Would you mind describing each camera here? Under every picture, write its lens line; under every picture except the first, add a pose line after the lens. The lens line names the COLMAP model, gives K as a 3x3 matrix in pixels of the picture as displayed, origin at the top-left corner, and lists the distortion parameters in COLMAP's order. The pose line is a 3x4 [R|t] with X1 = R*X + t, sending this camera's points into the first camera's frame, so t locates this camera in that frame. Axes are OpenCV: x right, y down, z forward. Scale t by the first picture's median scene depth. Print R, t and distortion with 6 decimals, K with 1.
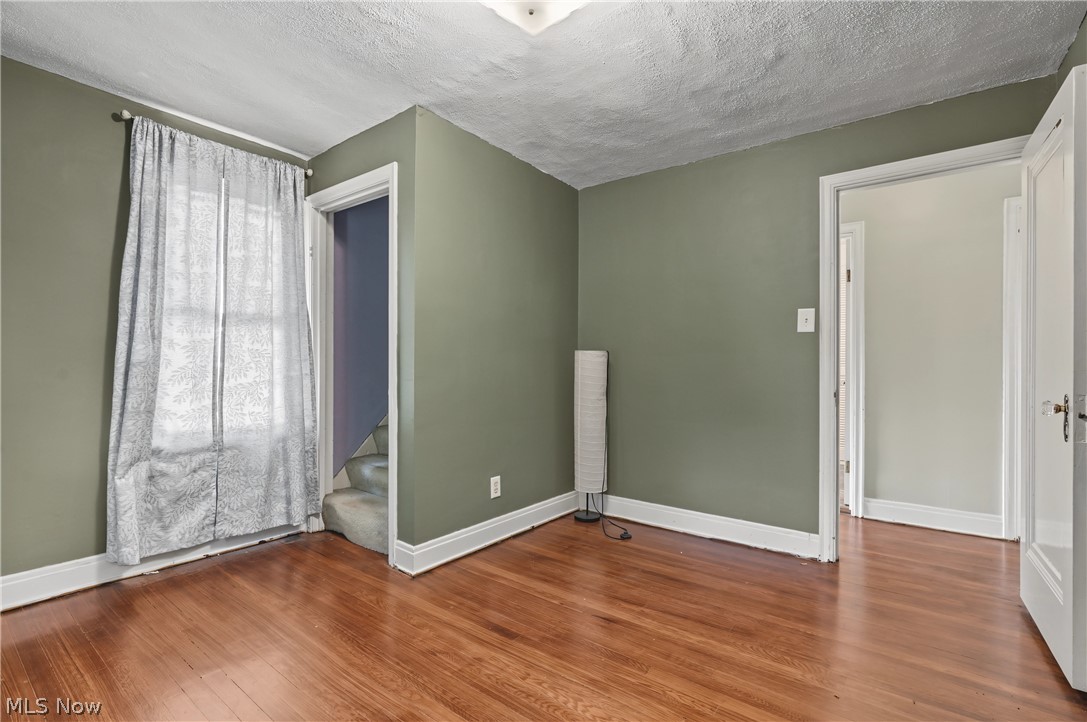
lens RADIAL K [[495.8, 0, 540.0], [0, 495.8, 364.7], [0, 0, 1]] dist [-0.004508, -0.000541]
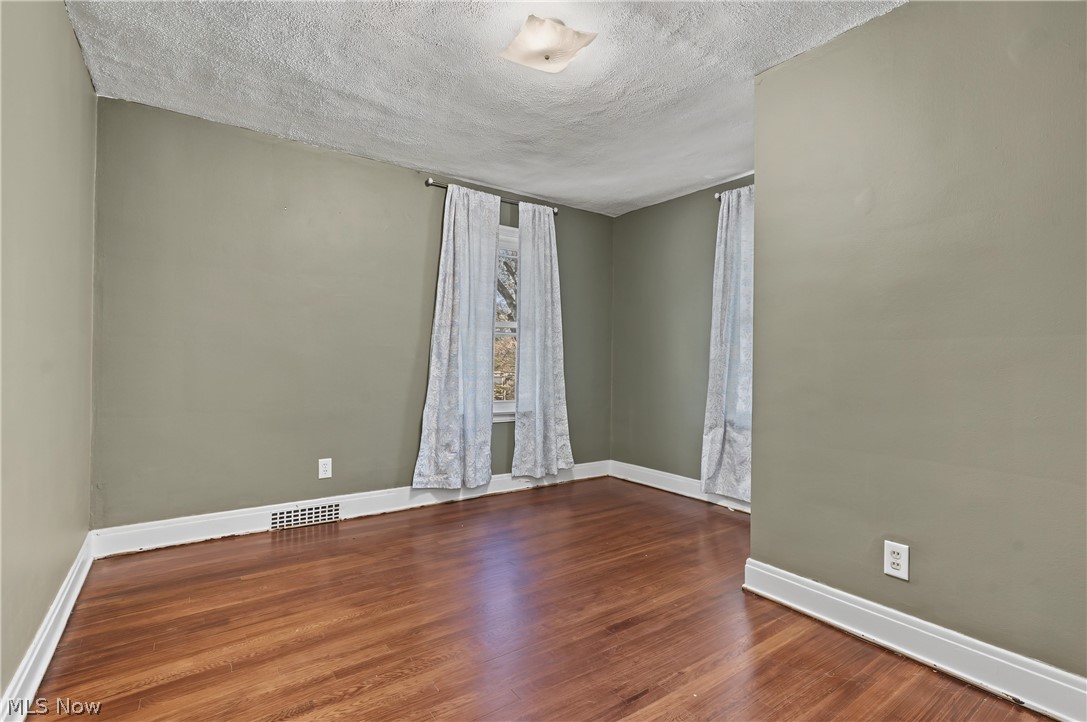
lens RADIAL K [[495.8, 0, 538.2], [0, 495.8, 360.8], [0, 0, 1]] dist [-0.004508, -0.000541]
pose [[-0.295742, -0.010773, -0.955207, 0.722689], [-0.015070, 0.999865, -0.006611, 0.015451], [0.955149, 0.012440, -0.295865, 0.879063]]
